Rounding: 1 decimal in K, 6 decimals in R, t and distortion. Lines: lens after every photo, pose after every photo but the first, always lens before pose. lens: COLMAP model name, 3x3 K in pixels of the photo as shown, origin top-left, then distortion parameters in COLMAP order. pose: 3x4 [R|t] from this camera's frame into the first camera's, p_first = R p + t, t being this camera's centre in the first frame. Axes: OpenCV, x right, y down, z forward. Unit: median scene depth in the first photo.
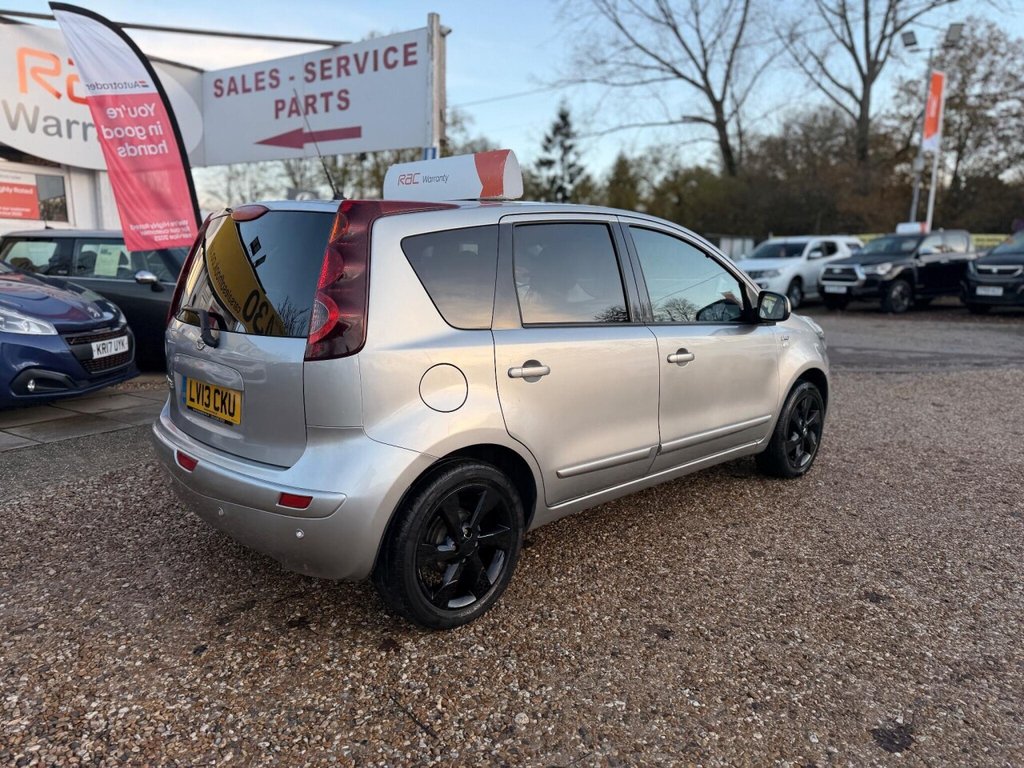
lens RADIAL K [[714.4, 0, 518.4], [0, 714.4, 387.0], [0, 0, 1]] dist [0.025096, -0.034338]
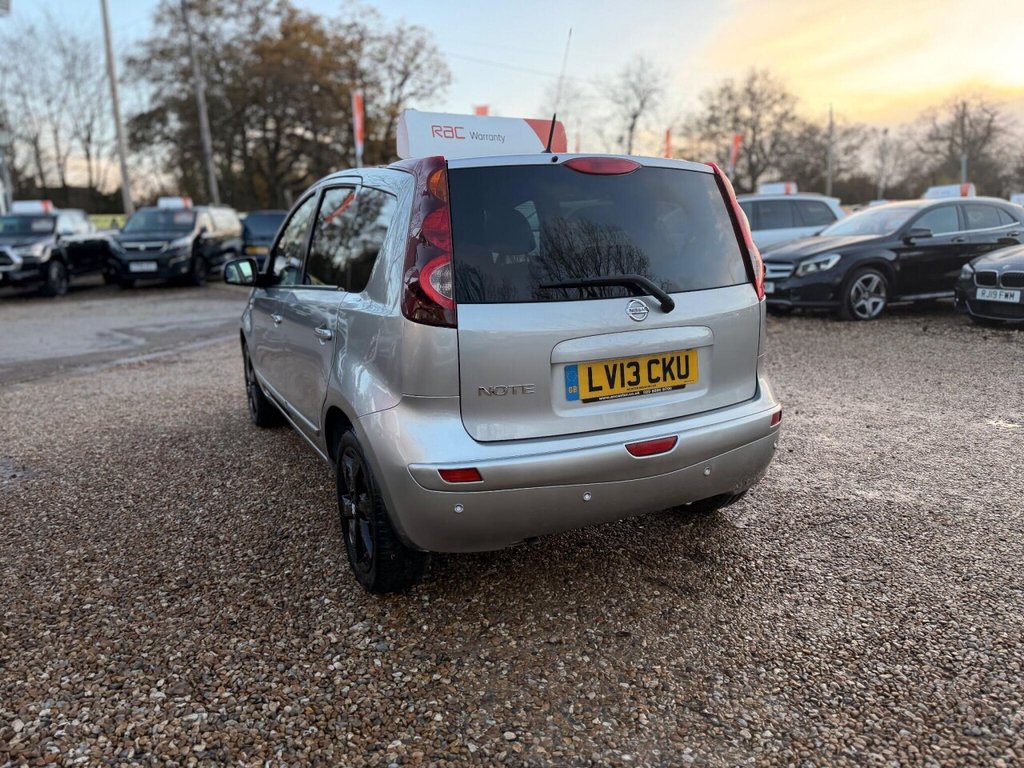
lens RADIAL K [[714.4, 0, 518.4], [0, 714.4, 387.0], [0, 0, 1]] dist [0.025096, -0.034338]
pose [[0.286572, -0.212196, 0.934264, -0.520330], [0.191840, 0.968123, 0.161042, -0.055492], [-0.938655, 0.133079, 0.318144, 0.342247]]
